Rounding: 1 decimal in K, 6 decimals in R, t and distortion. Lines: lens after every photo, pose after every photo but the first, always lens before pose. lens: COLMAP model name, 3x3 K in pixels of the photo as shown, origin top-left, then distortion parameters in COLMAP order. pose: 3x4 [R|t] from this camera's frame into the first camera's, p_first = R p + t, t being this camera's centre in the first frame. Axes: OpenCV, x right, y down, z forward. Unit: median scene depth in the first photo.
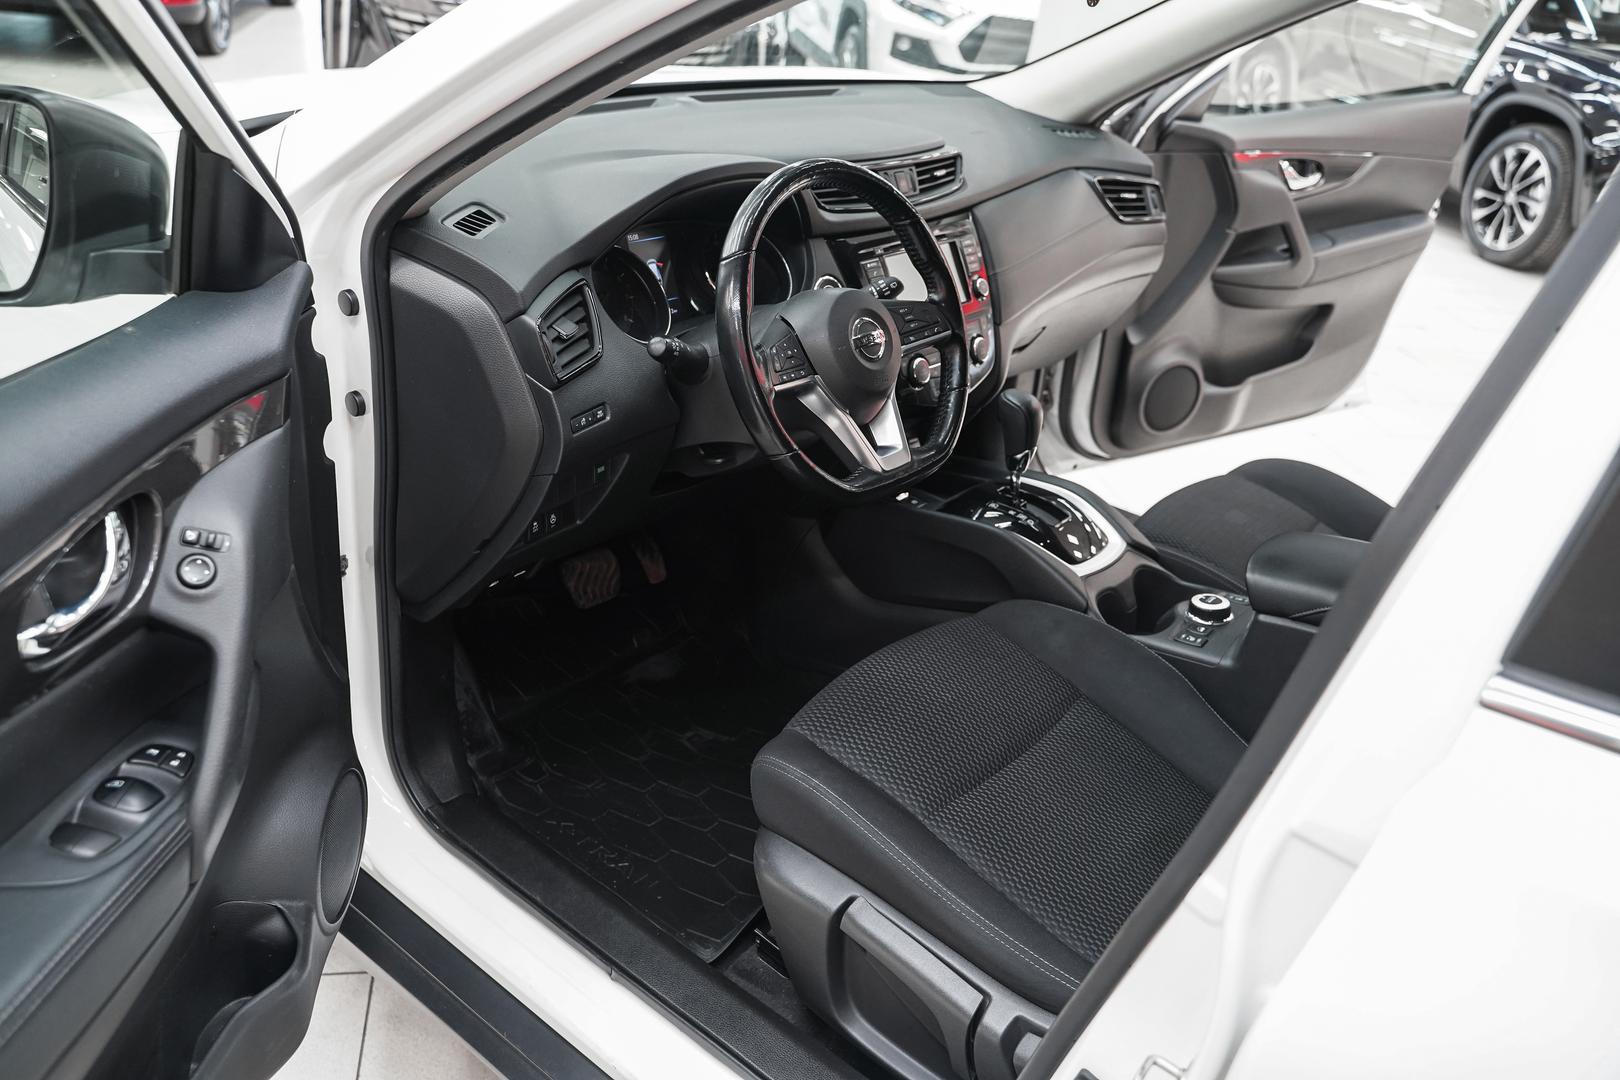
lens RADIAL K [[1286.5, 0, 802.4], [0, 1286.5, 536.8], [0, 0, 1]] dist [-0.013878, 0.012047]
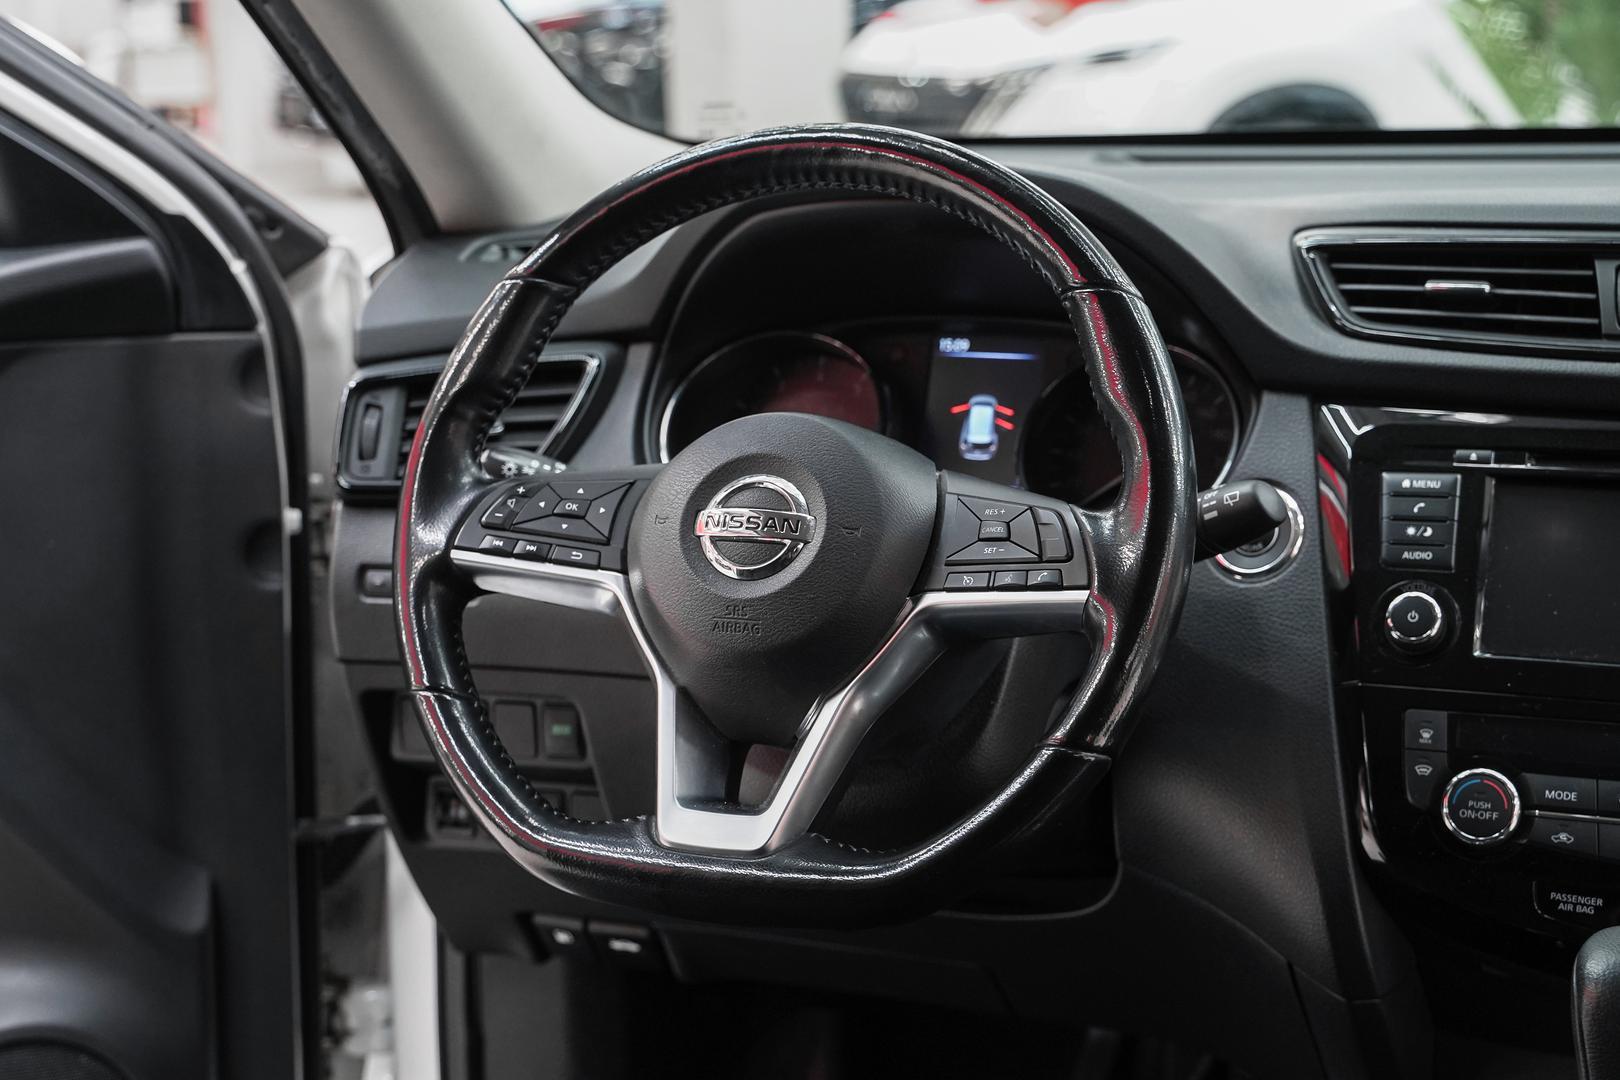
lens RADIAL K [[2525.1, 0, 784.1], [0, 2525.1, 510.6], [0, 0, 1]] dist [-0.001218, 0.000000]
pose [[0.310459, 0.090697, -0.946250, 0.520898], [-0.383406, 0.922825, -0.037341, -0.083752], [0.869836, 0.374391, 0.321274, 0.474345]]
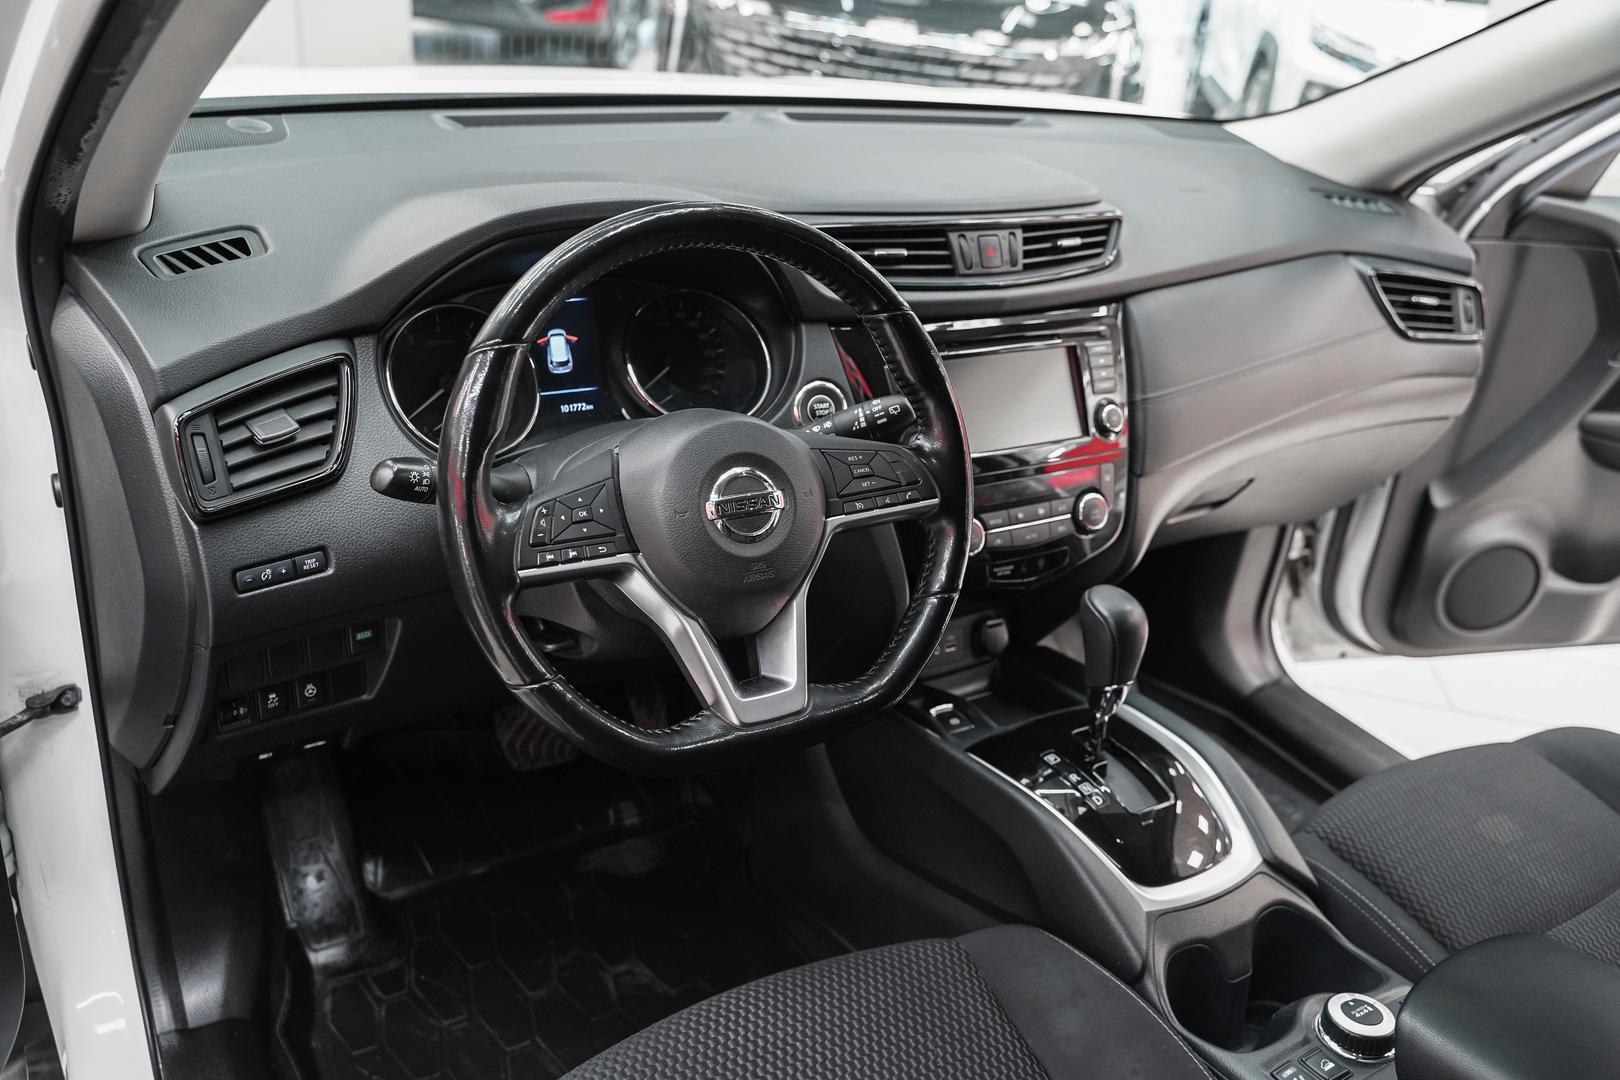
lens RADIAL K [[1286.5, 0, 805.8], [0, 1286.5, 541.5], [0, 0, 1]] dist [-0.013878, 0.012047]
pose [[0.945719, 0.152355, -0.287061, 0.161119], [-0.159714, 0.987161, -0.002252, -0.088764], [0.283032, 0.047977, 0.957910, 0.274780]]
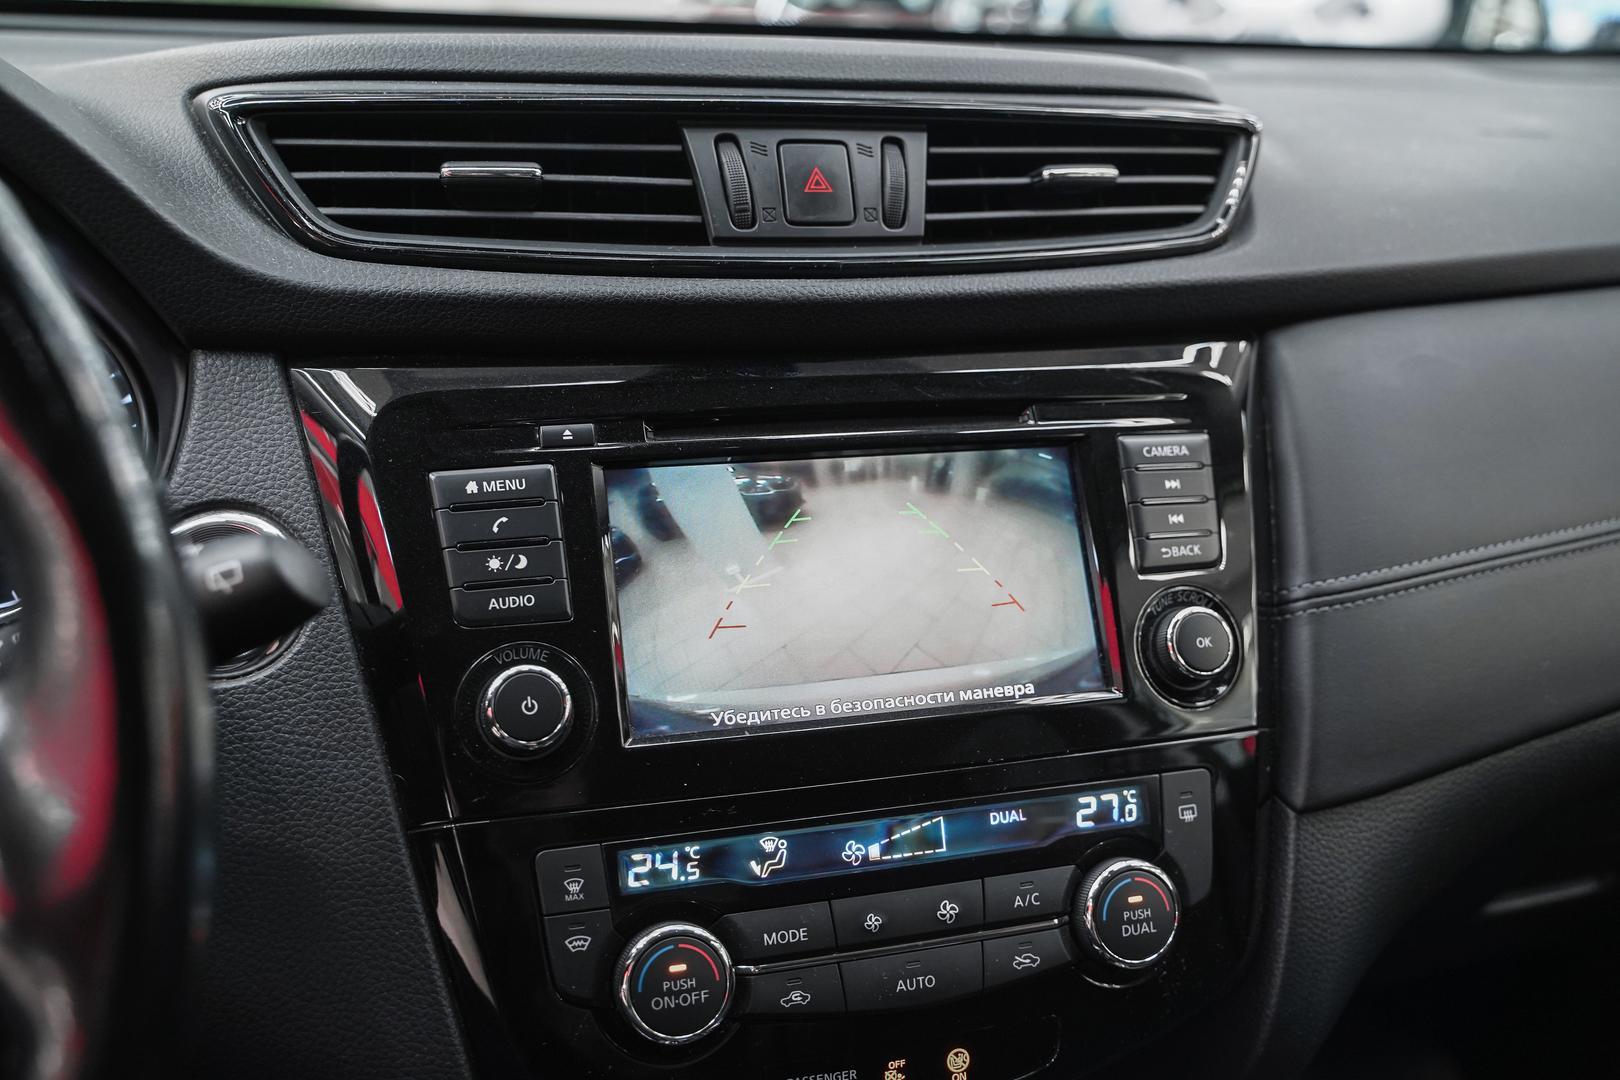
lens RADIAL K [[1591.5, 0, 835.9], [0, 1591.5, 540.4], [0, 0, 1]] dist [0.011116, 0.000000]
pose [[0.844480, 0.099132, -0.526333, 0.198512], [-0.199460, 0.970241, -0.137285, -0.134843], [0.497061, 0.220917, 0.839122, 0.610338]]
